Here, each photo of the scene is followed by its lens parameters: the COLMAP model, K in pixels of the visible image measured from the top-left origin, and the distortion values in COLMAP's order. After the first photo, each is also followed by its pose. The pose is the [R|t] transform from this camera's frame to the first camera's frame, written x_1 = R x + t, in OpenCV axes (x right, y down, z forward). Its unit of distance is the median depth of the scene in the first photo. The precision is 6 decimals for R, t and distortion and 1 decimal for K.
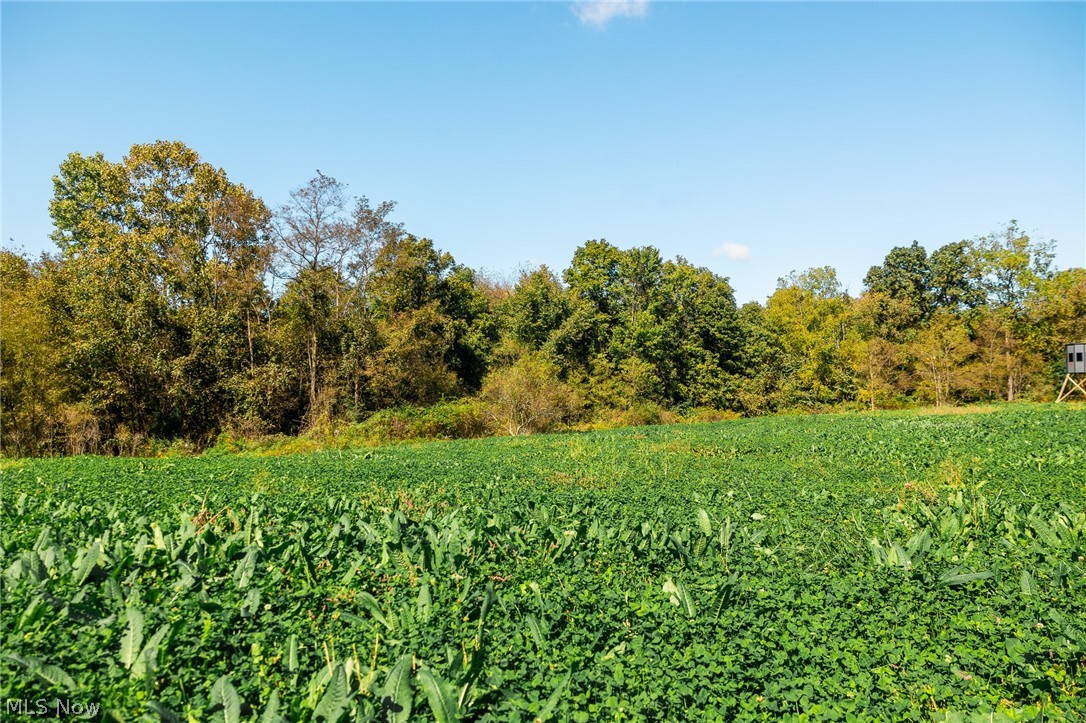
lens RADIAL K [[728.6, 0, 534.1], [0, 728.6, 364.2], [0, 0, 1]] dist [0.005091, 0.001589]
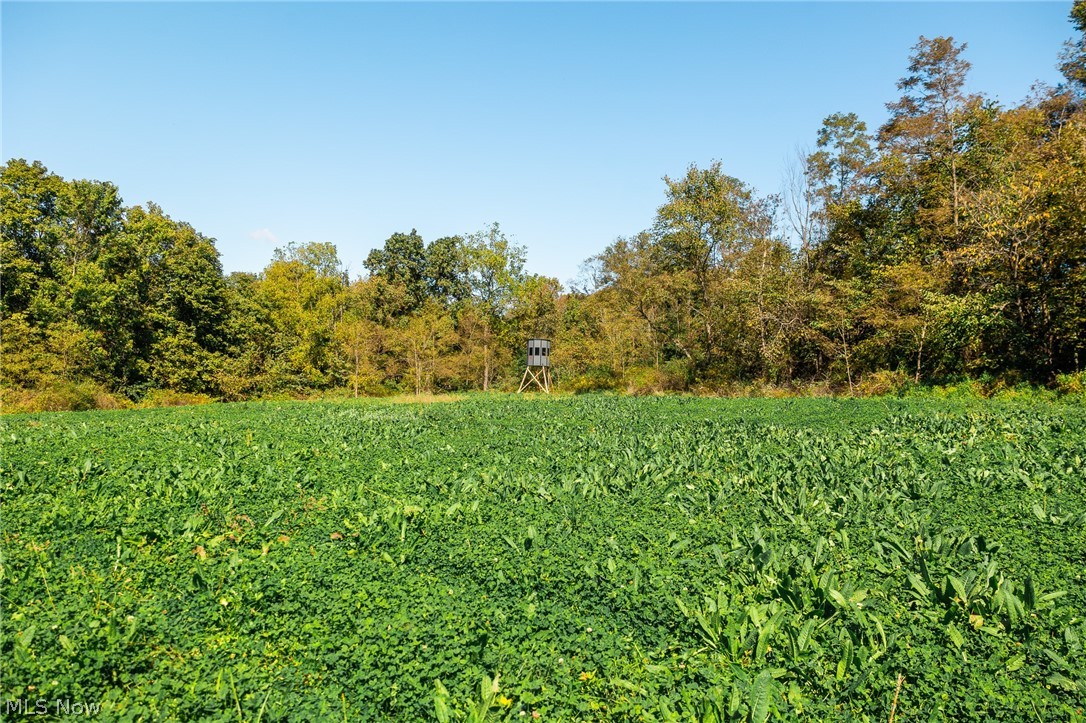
lens RADIAL K [[729.2, 0, 536.5], [0, 729.2, 363.0], [0, 0, 1]] dist [0.000085, 0.003535]
pose [[0.803861, 0.046216, 0.593019, 0.074471], [-0.056363, 0.998409, -0.001408, 0.006943], [-0.592141, -0.032293, 0.805187, 0.091561]]
